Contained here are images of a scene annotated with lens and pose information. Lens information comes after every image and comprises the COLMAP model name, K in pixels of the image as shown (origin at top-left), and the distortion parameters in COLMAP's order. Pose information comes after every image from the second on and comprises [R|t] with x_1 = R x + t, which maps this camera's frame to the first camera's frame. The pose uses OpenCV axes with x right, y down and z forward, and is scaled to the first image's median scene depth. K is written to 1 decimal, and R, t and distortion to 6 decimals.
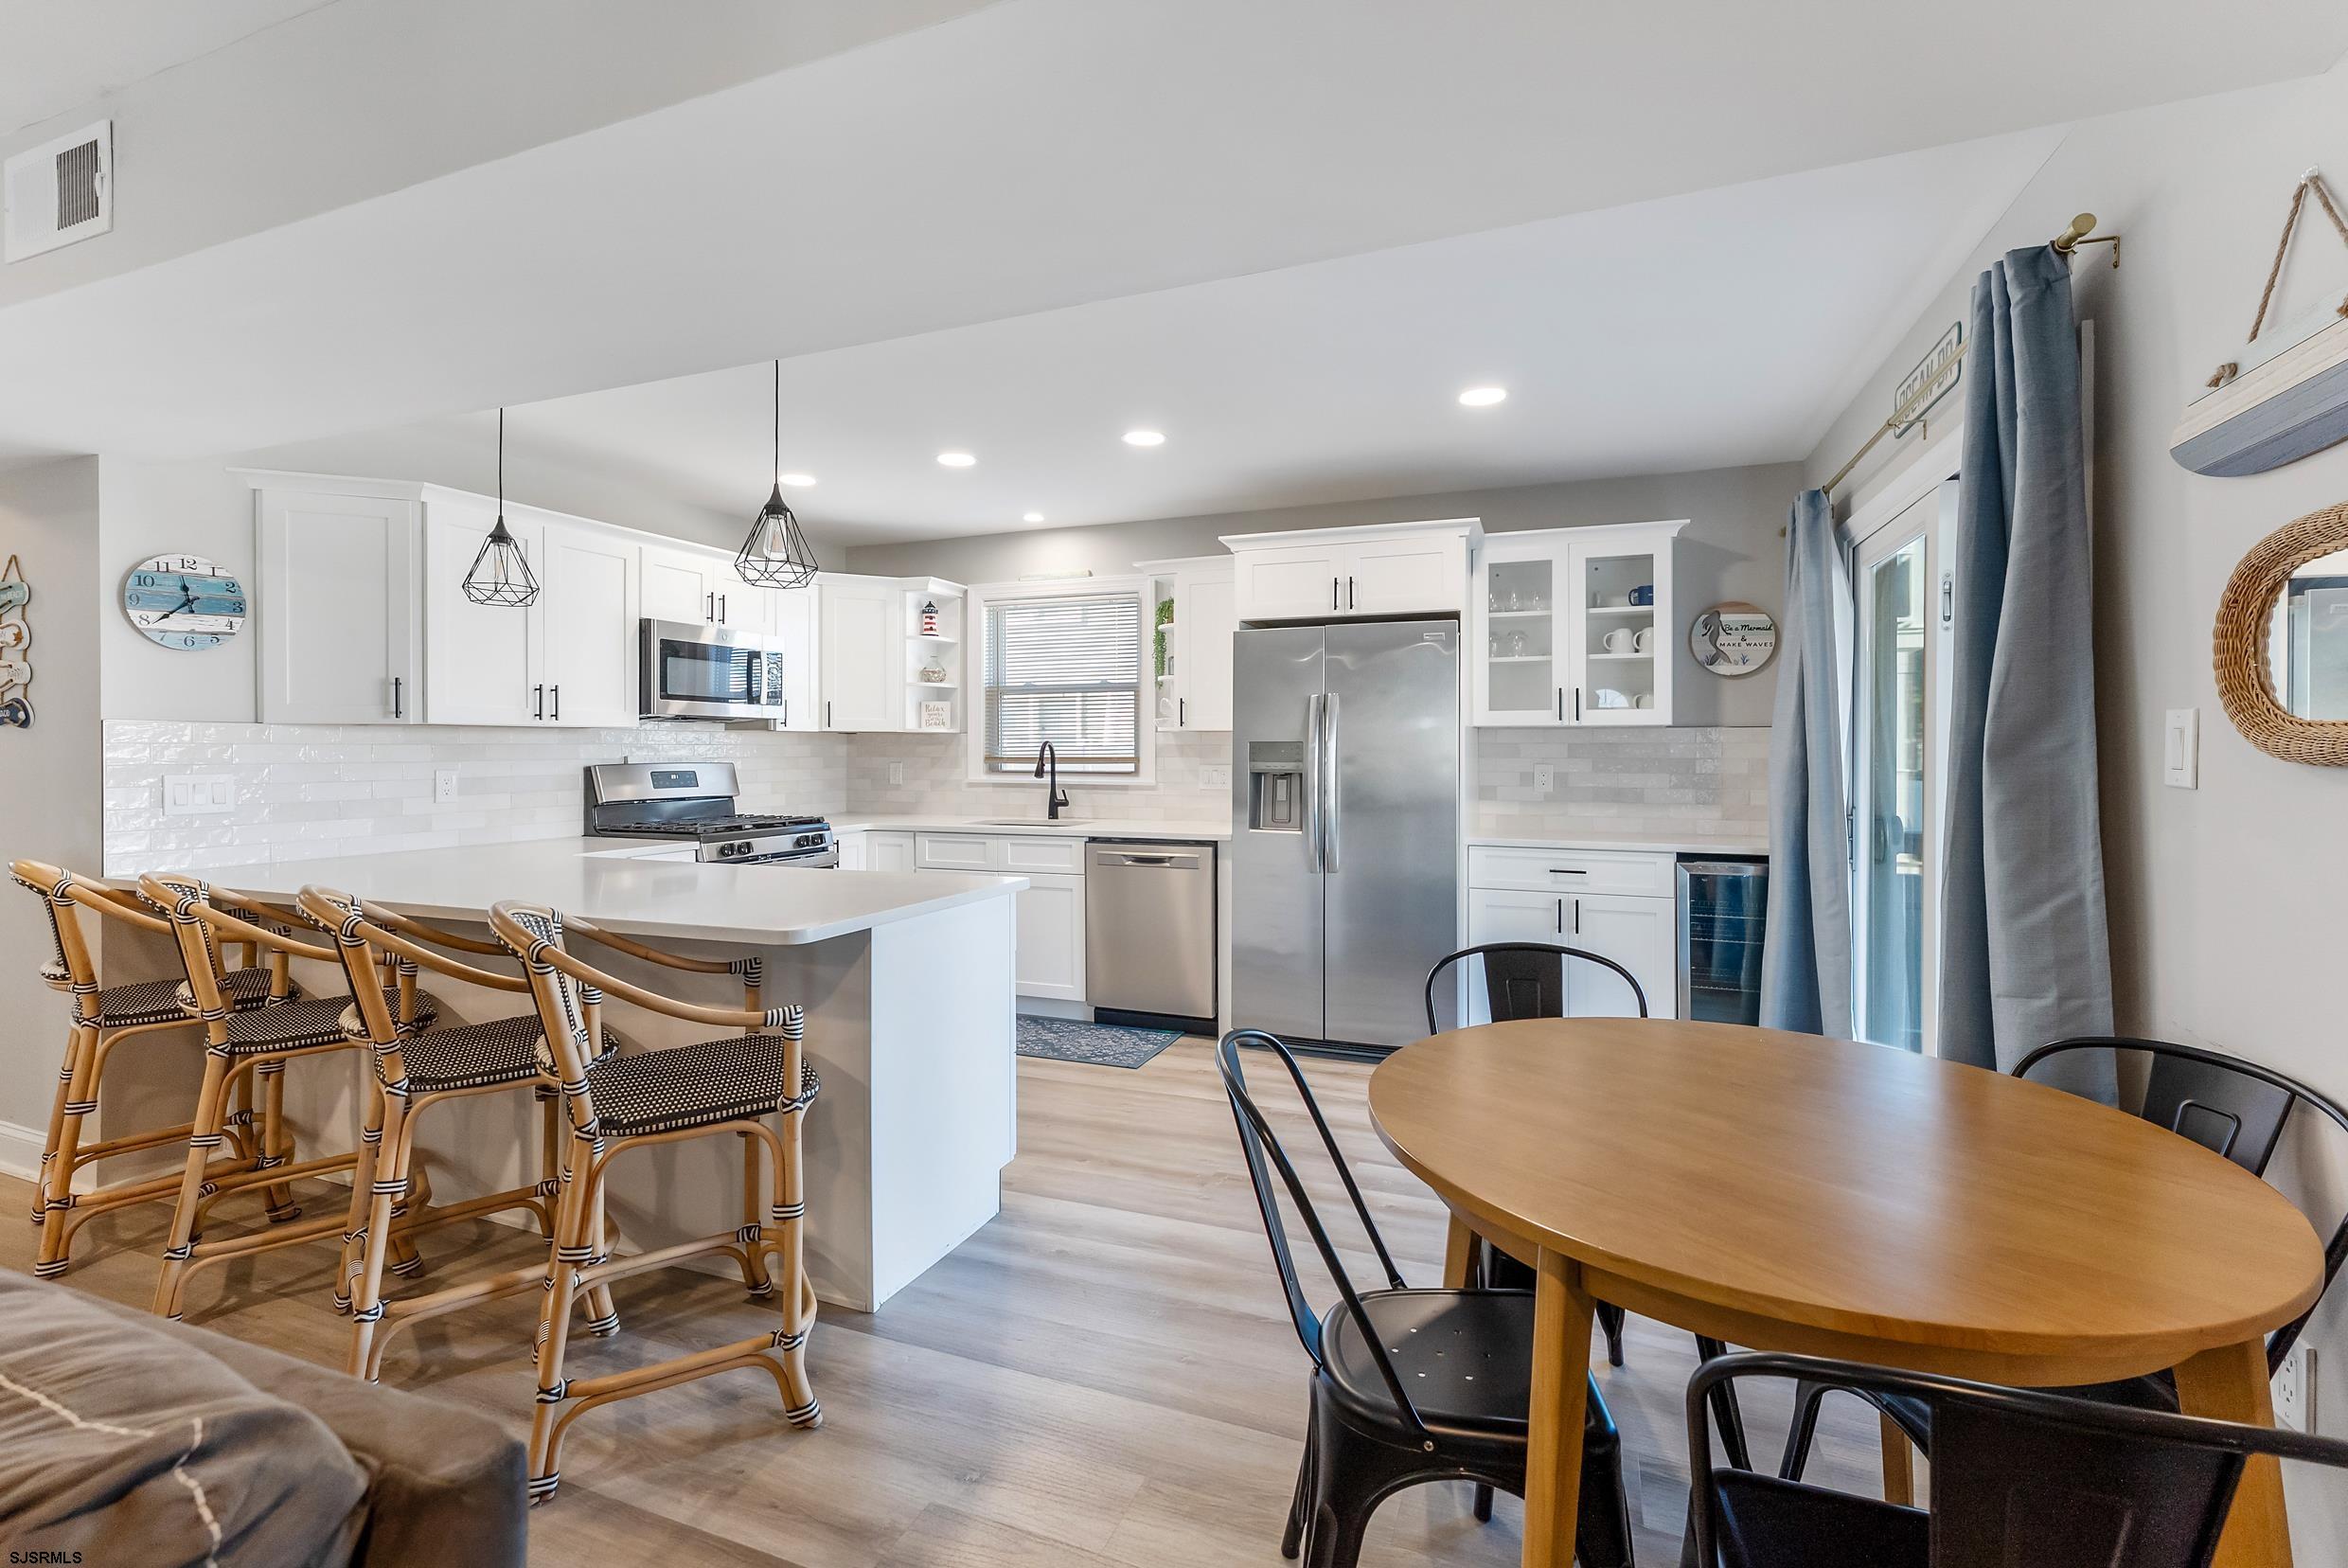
lens RADIAL K [[1010.1, 0, 1176.9], [0, 1010.1, 750.2], [0, 0, 1]] dist [0.000655, -0.000681]
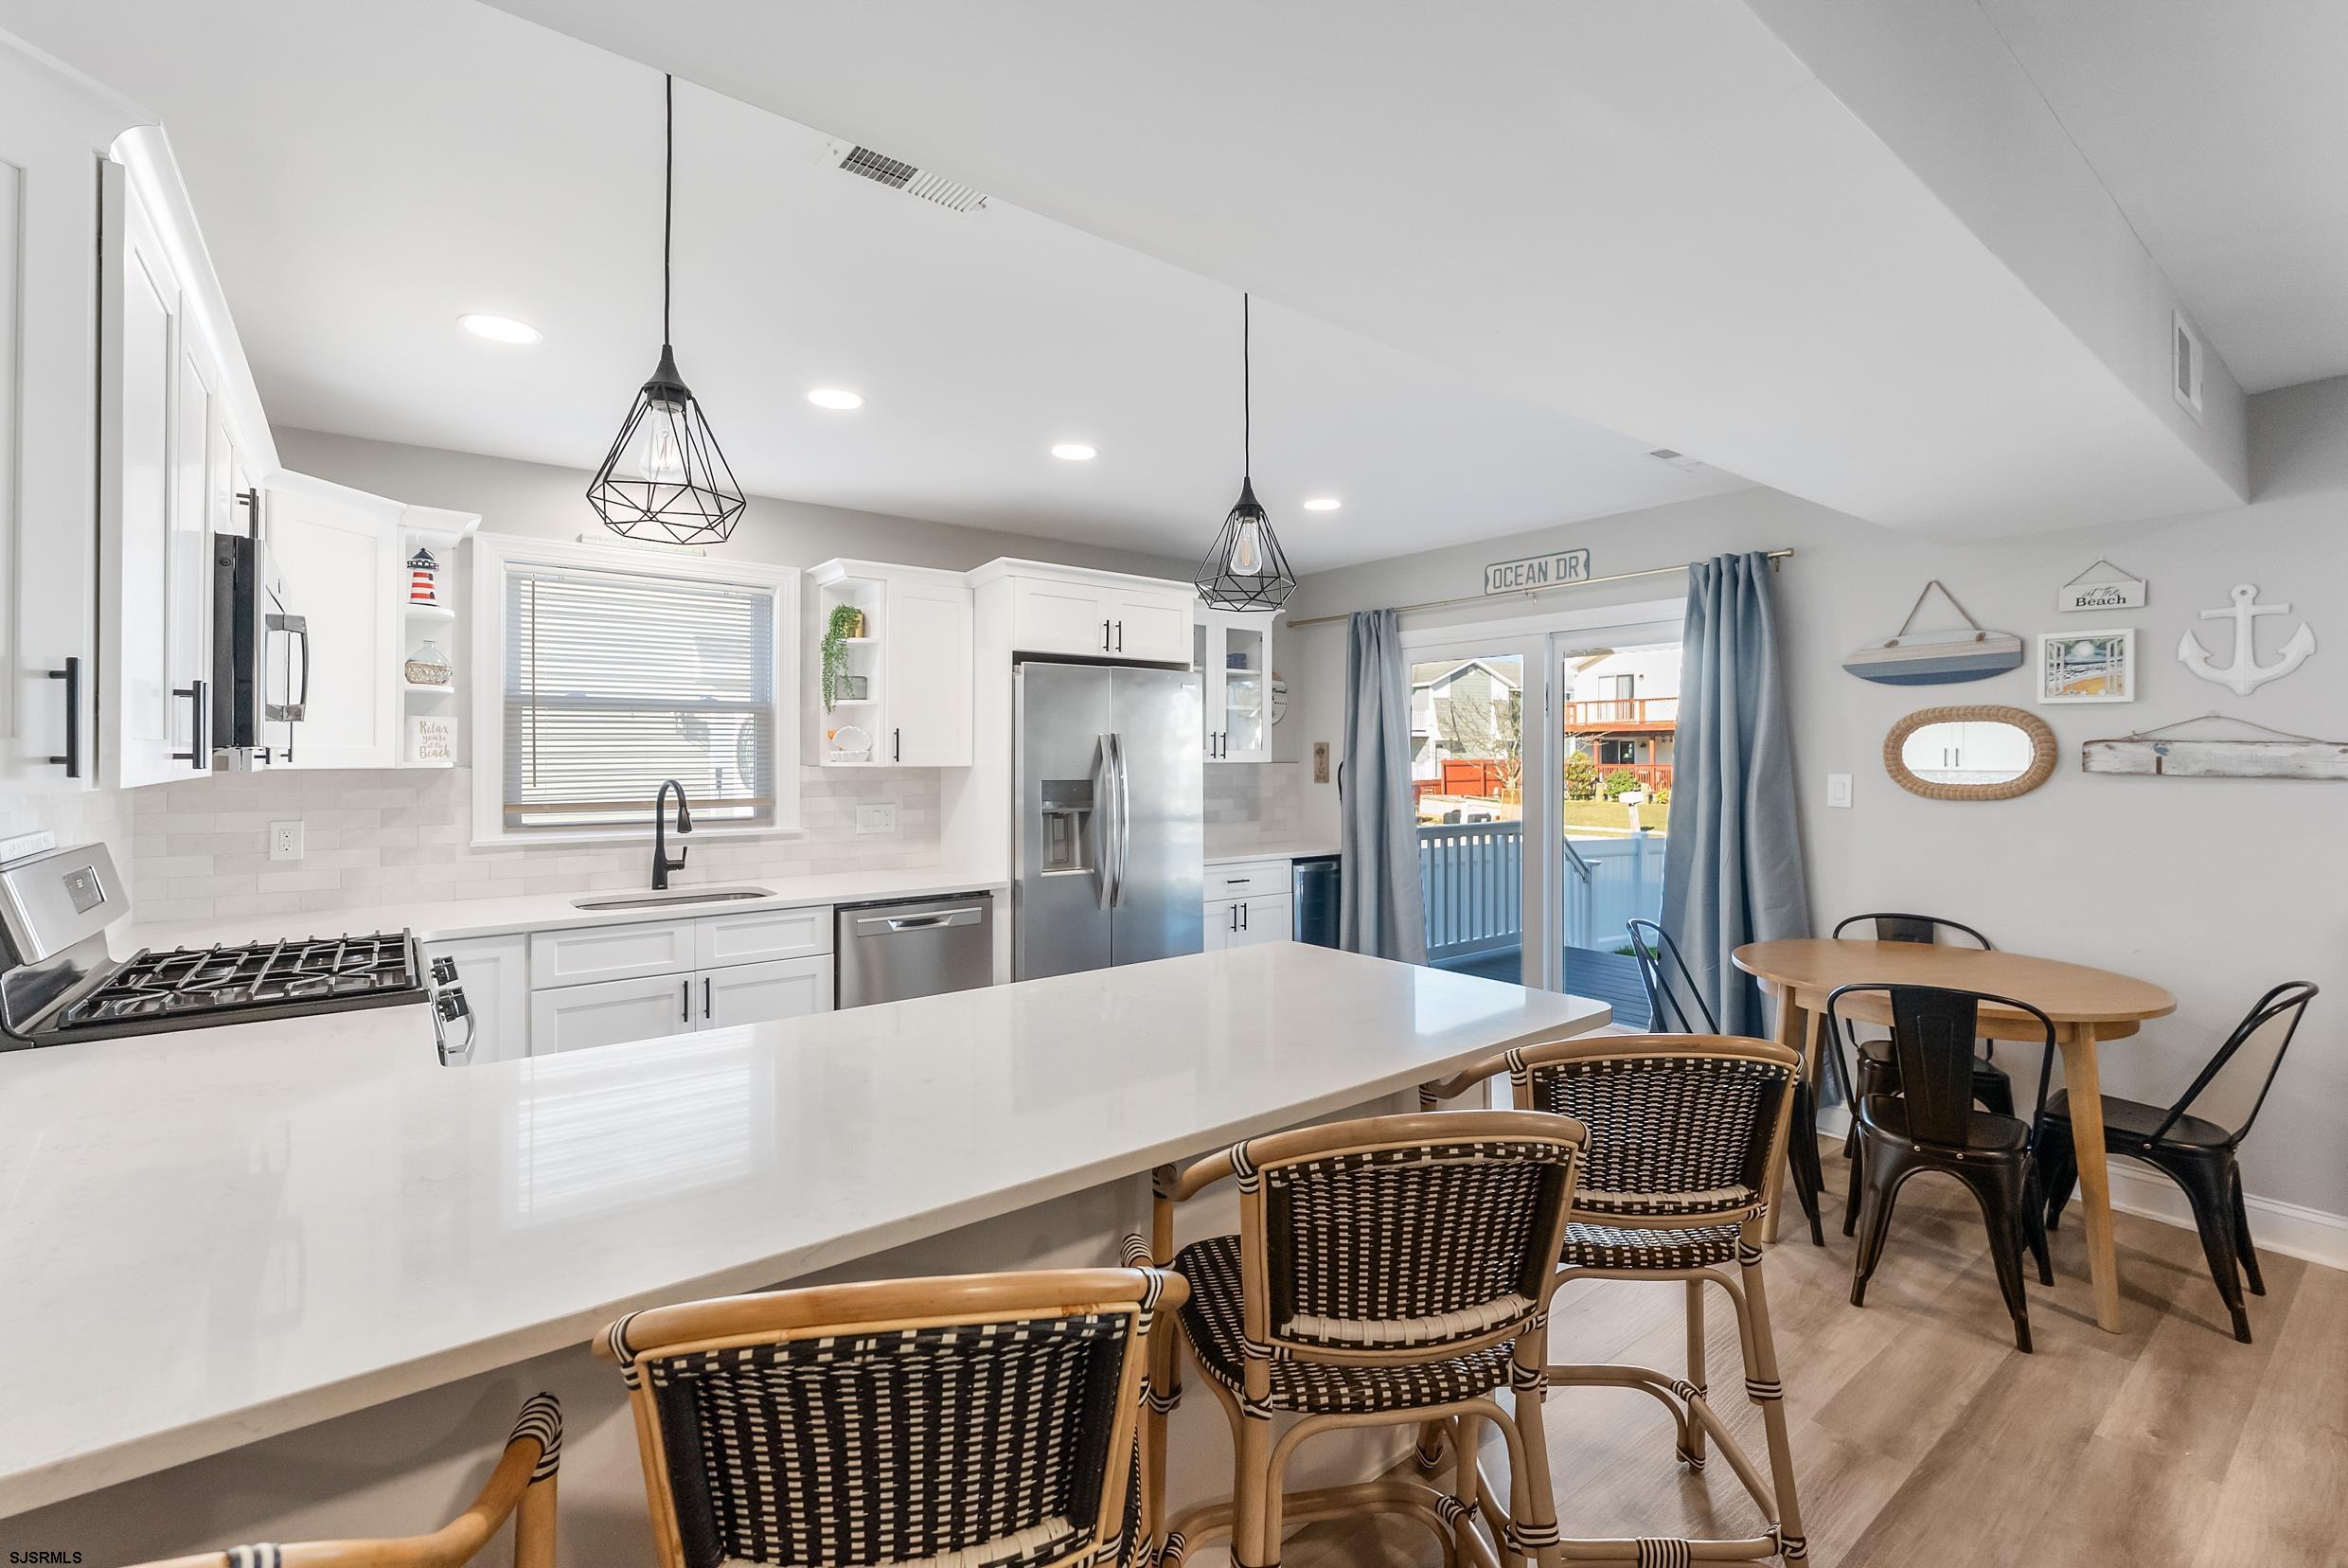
lens RADIAL K [[1010.1, 0, 1176.9], [0, 1010.1, 750.2], [0, 0, 1]] dist [0.000655, -0.000681]
pose [[0.525520, 0.006449, 0.850757, -0.674835], [0.002970, 0.999951, -0.009414, -0.027489], [-0.850776, 0.007474, 0.525475, 0.396599]]
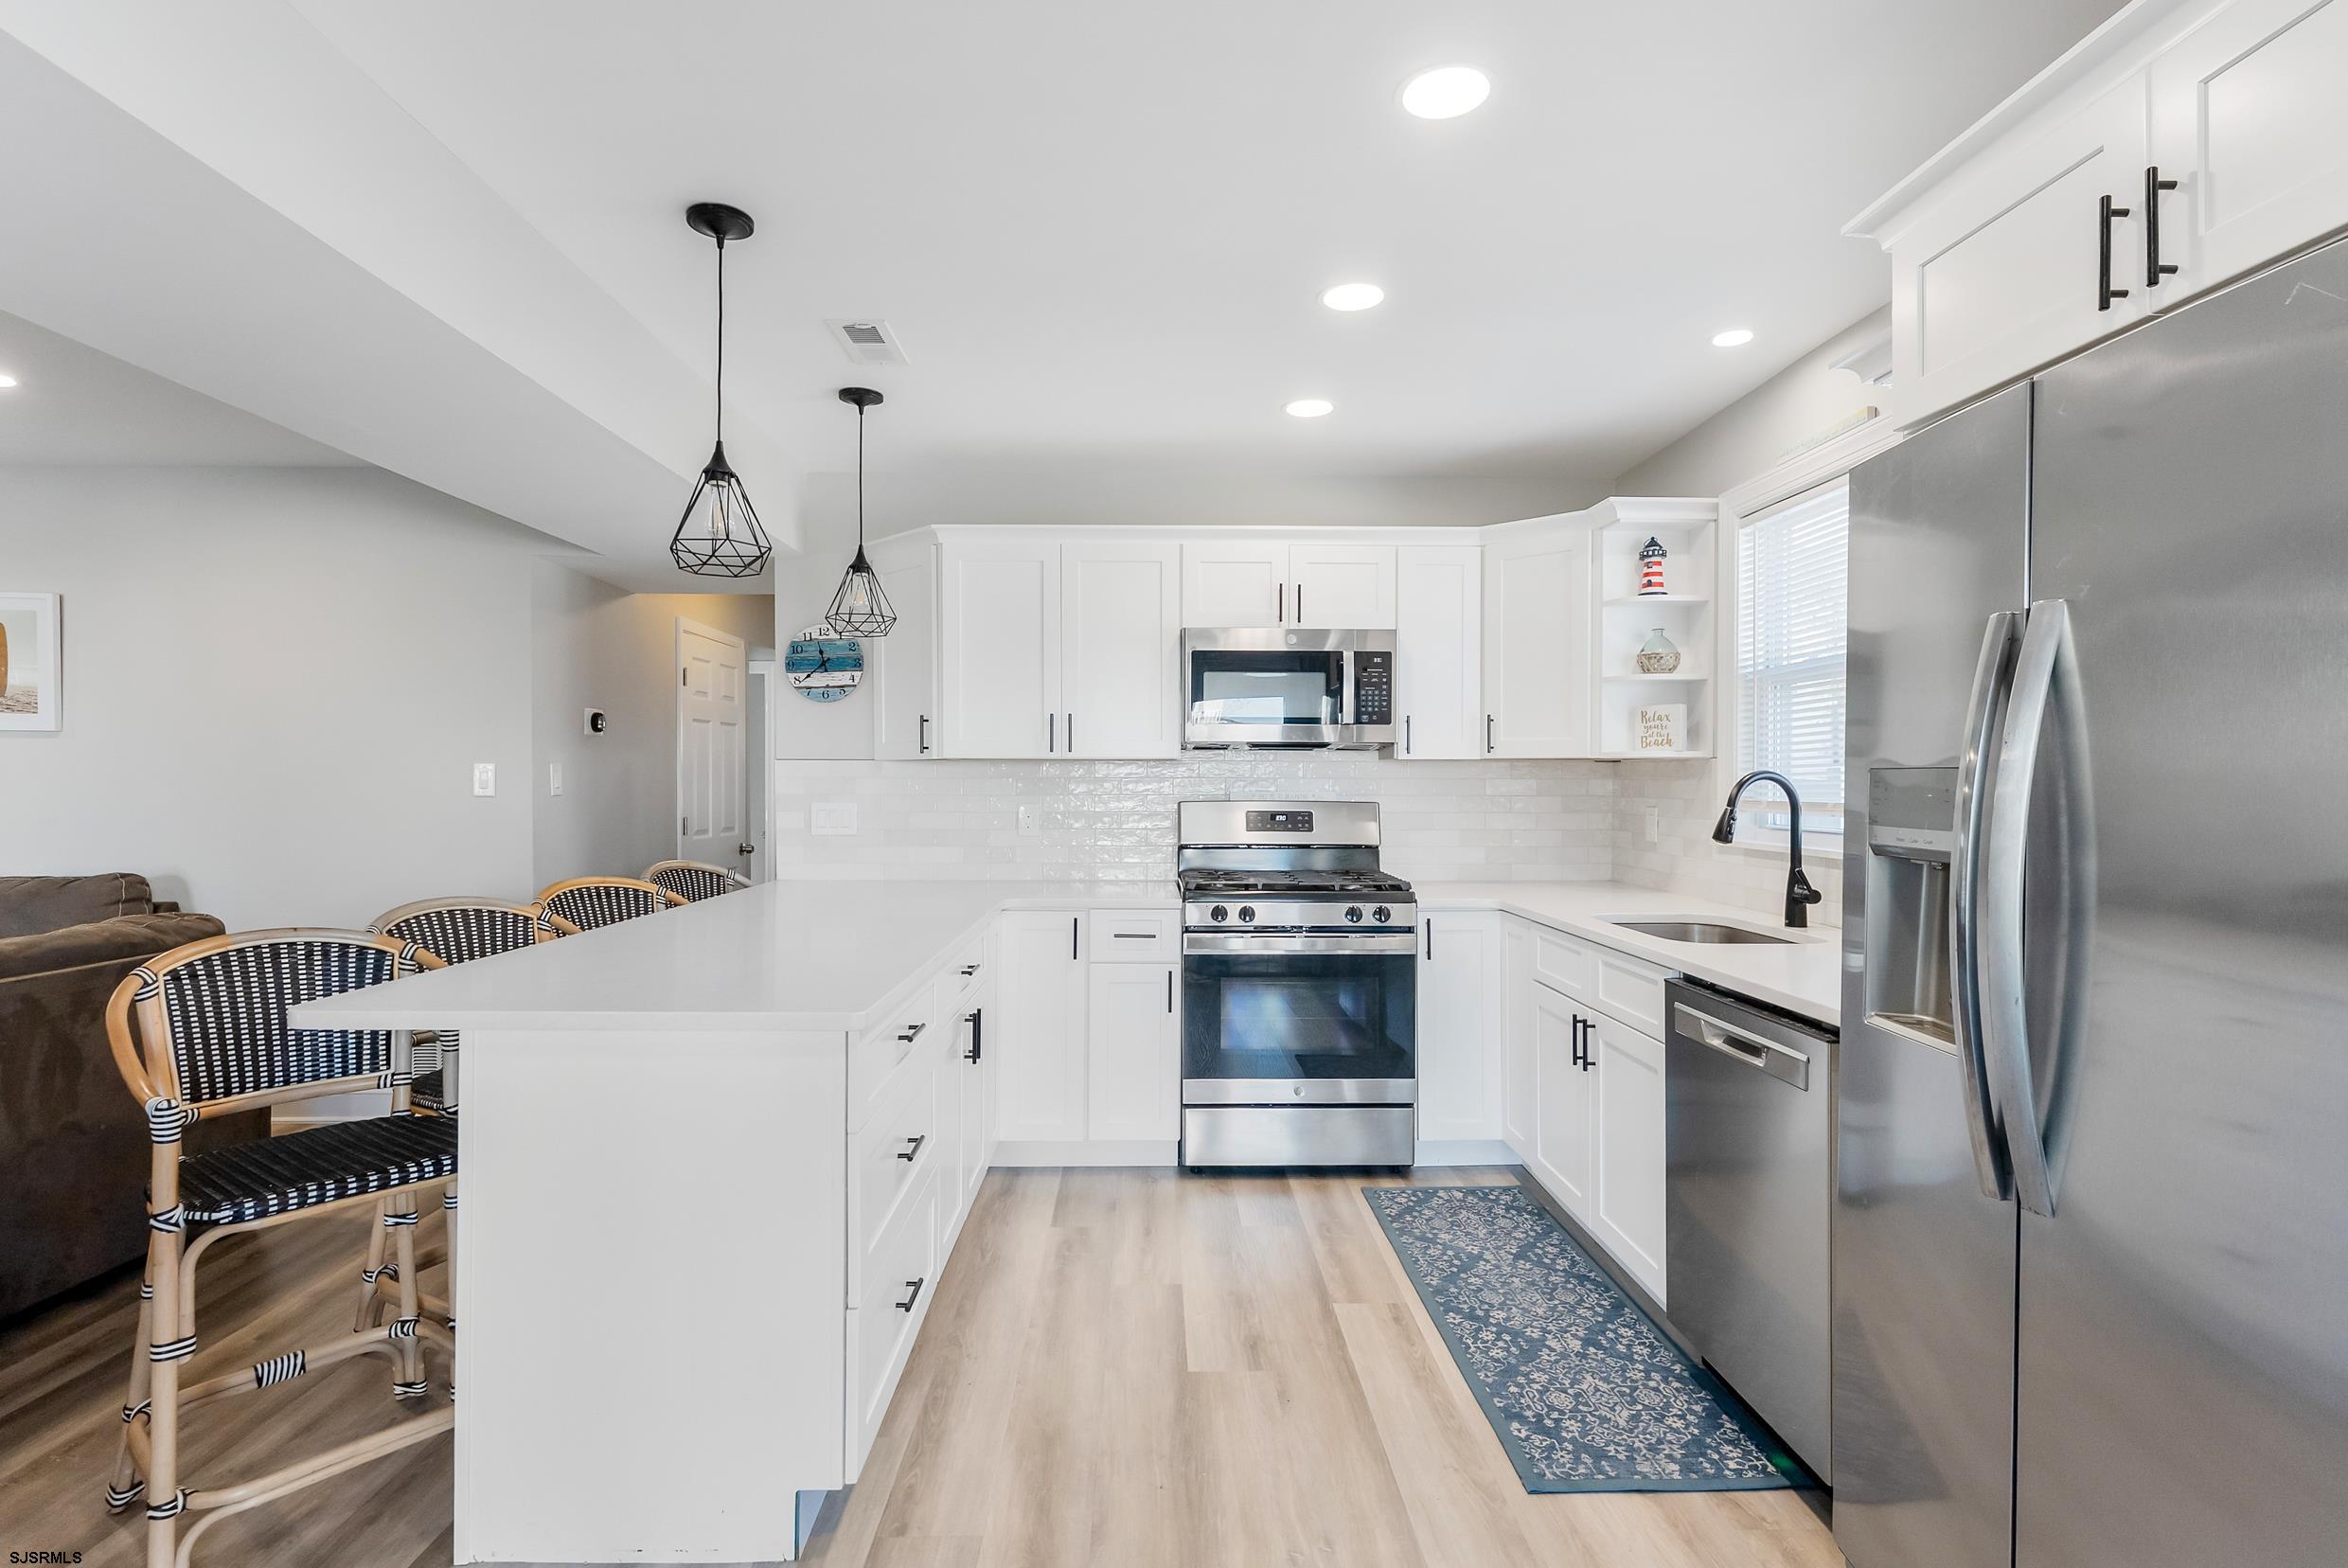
lens RADIAL K [[1146.7, 0, 1174.0], [0, 1146.7, 784.0], [0, 0, 1]] dist [-0.000510, -0.000196]
pose [[0.393544, 0.000595, -0.919306, 0.344863], [-0.004066, 0.999991, -0.001093, 0.000331], [0.919297, 0.004168, 0.393543, 0.613467]]
